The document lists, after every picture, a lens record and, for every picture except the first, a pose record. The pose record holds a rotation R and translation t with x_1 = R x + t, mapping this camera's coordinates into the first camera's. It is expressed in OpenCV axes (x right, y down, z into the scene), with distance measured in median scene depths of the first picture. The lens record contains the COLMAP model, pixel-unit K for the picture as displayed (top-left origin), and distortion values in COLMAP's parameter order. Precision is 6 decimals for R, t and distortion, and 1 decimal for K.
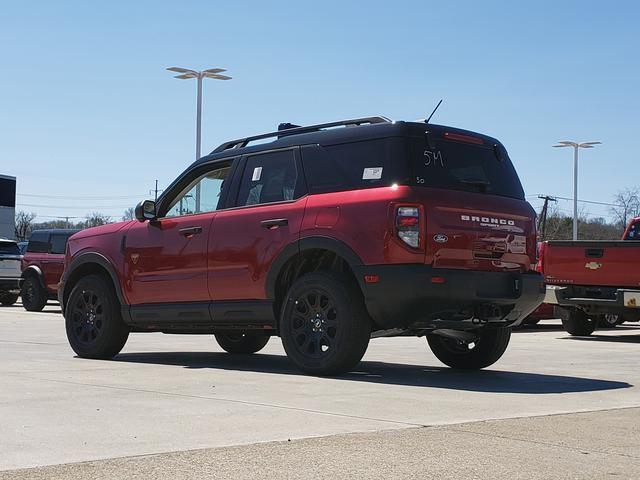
lens RADIAL K [[835.2, 0, 348.4], [0, 835.2, 239.3], [0, 0, 1]] dist [0.099025, -0.027719]
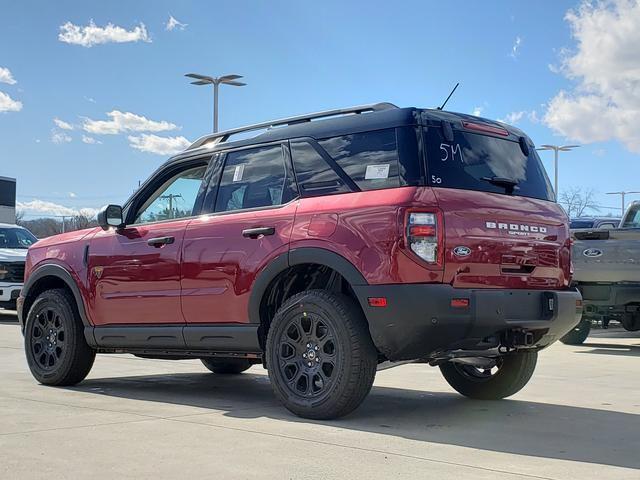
lens RADIAL K [[835.2, 0, 348.4], [0, 835.2, 239.3], [0, 0, 1]] dist [0.099025, -0.027719]
pose [[0.999947, -0.006195, 0.008185, -0.005881], [0.006199, 0.999981, -0.000450, -0.011135], [-0.008182, 0.000501, 0.999966, 0.164484]]
